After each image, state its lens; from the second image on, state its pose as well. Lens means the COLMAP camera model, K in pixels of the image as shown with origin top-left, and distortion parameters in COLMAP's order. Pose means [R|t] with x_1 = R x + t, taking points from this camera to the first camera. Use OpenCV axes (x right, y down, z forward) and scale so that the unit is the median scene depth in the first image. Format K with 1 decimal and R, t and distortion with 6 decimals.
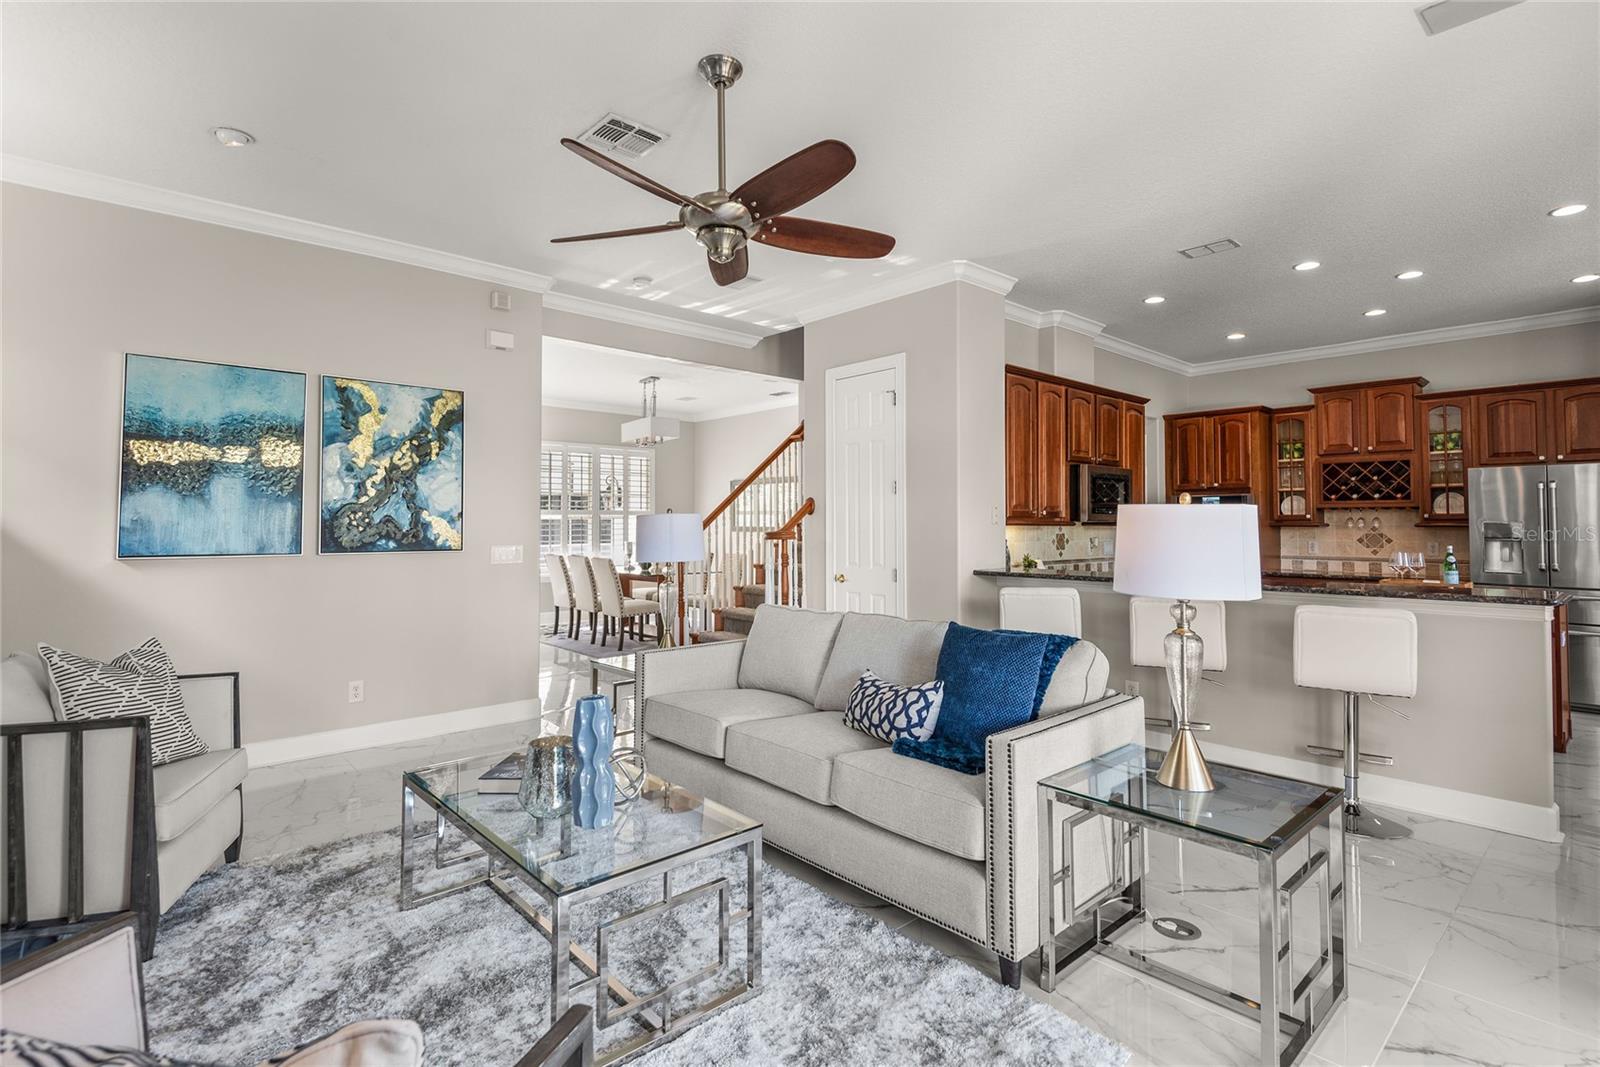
lens RADIAL K [[782.6, 0, 806.2], [0, 782.6, 507.9], [0, 0, 1]] dist [0.001977, -0.000548]
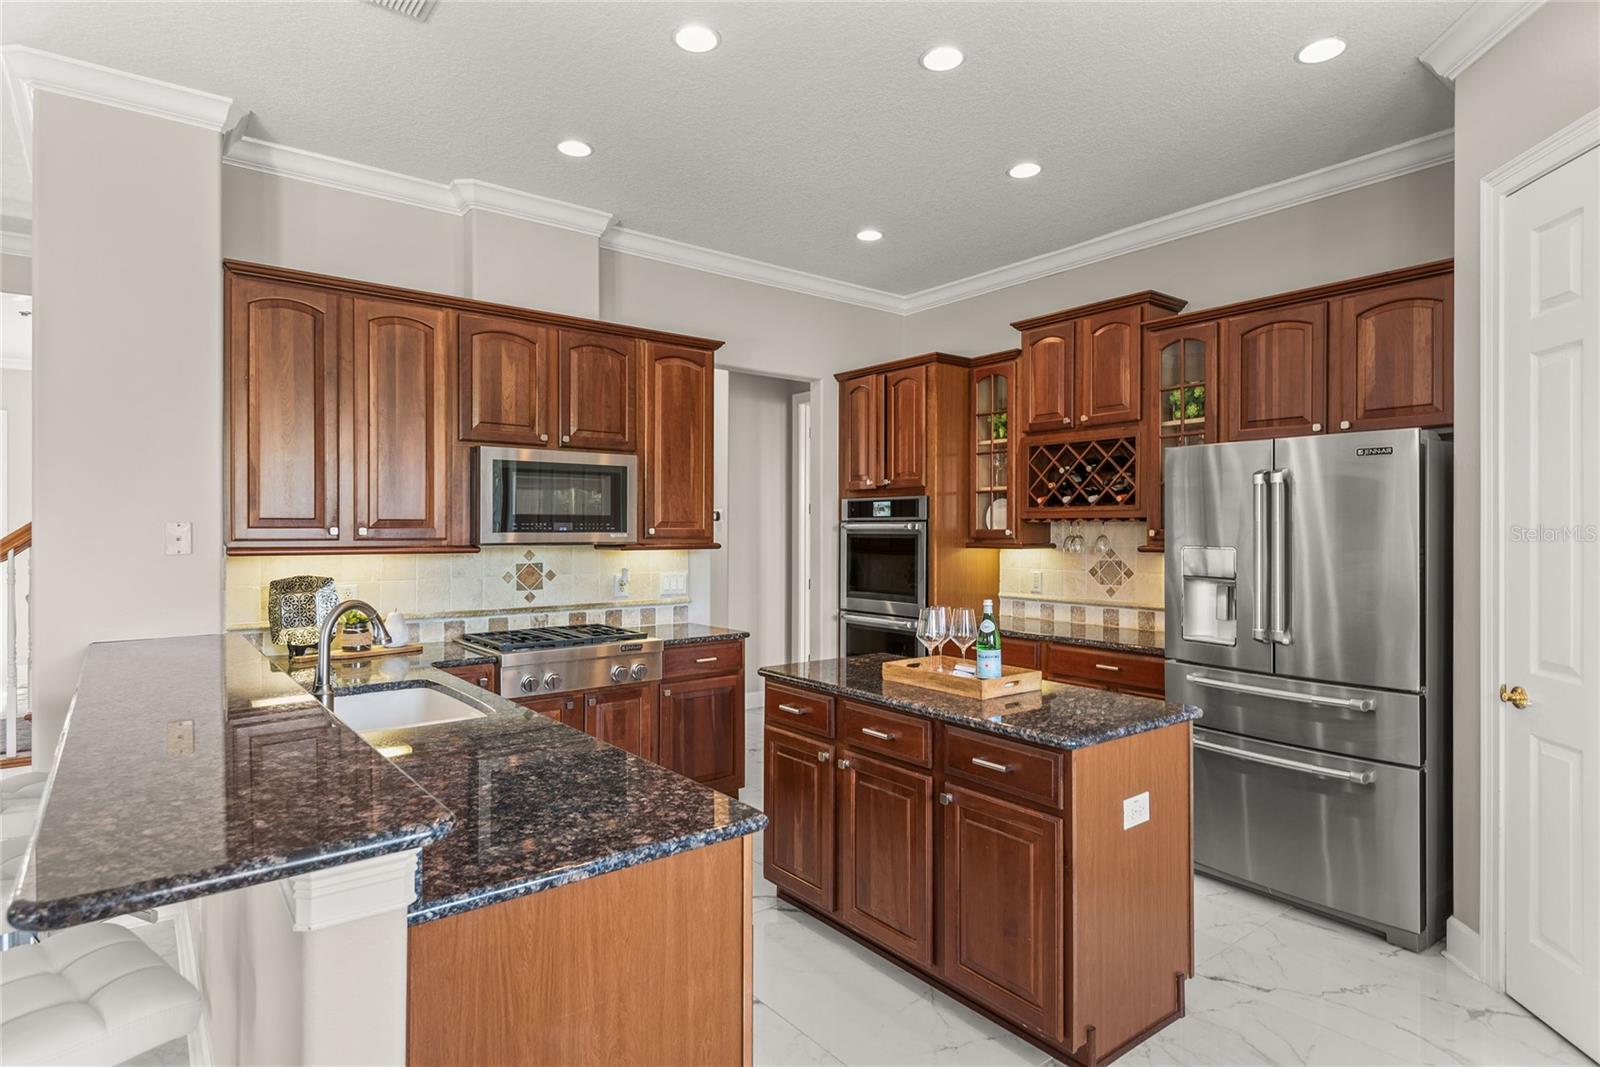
lens RADIAL K [[864.9, 0, 805.4], [0, 864.9, 533.5], [0, 0, 1]] dist [0.040224, -0.000126]
pose [[0.997250, -0.001386, -0.074098, 0.623663], [0.003174, 0.999707, 0.024010, -0.006032], [0.074043, -0.024179, 0.996962, 0.365265]]
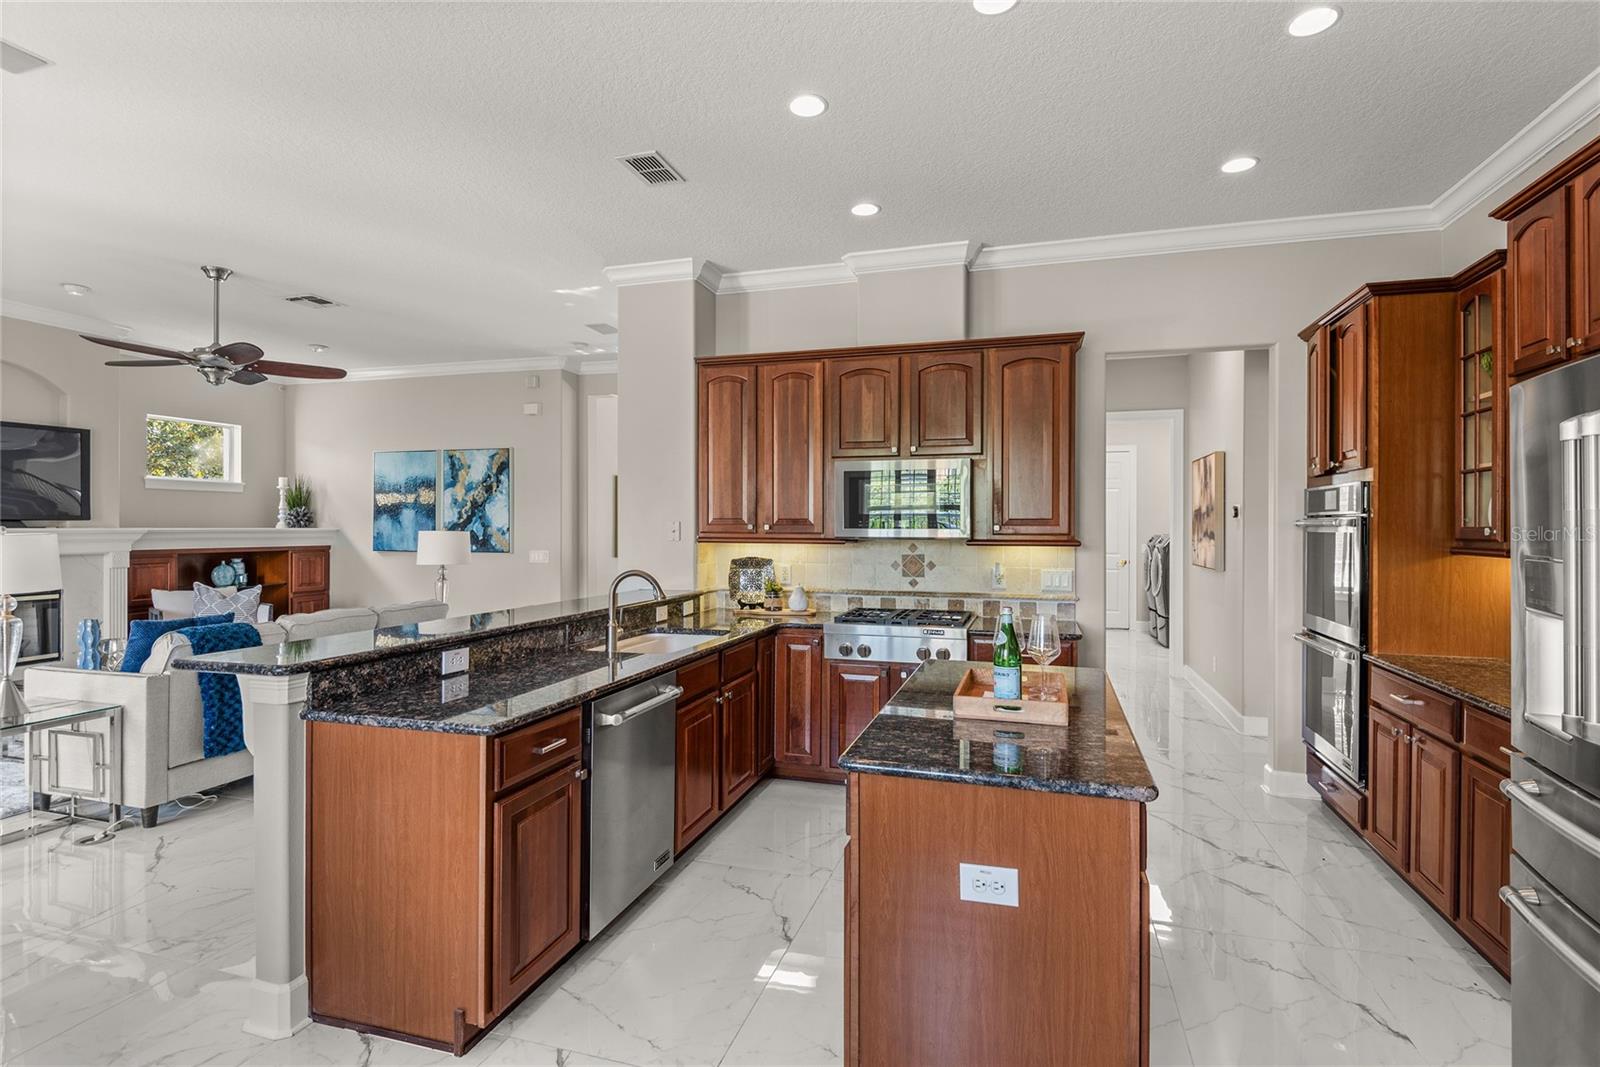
lens RADIAL K [[790.2, 0, 800.8], [0, 790.2, 531.8], [0, 0, 1]] dist [0.016796, -0.001525]
pose [[0.502879, 0.005668, -0.864338, 0.959162], [0.015264, 0.999764, 0.015437, -0.001101], [0.864222, -0.020957, 0.502674, 0.575133]]
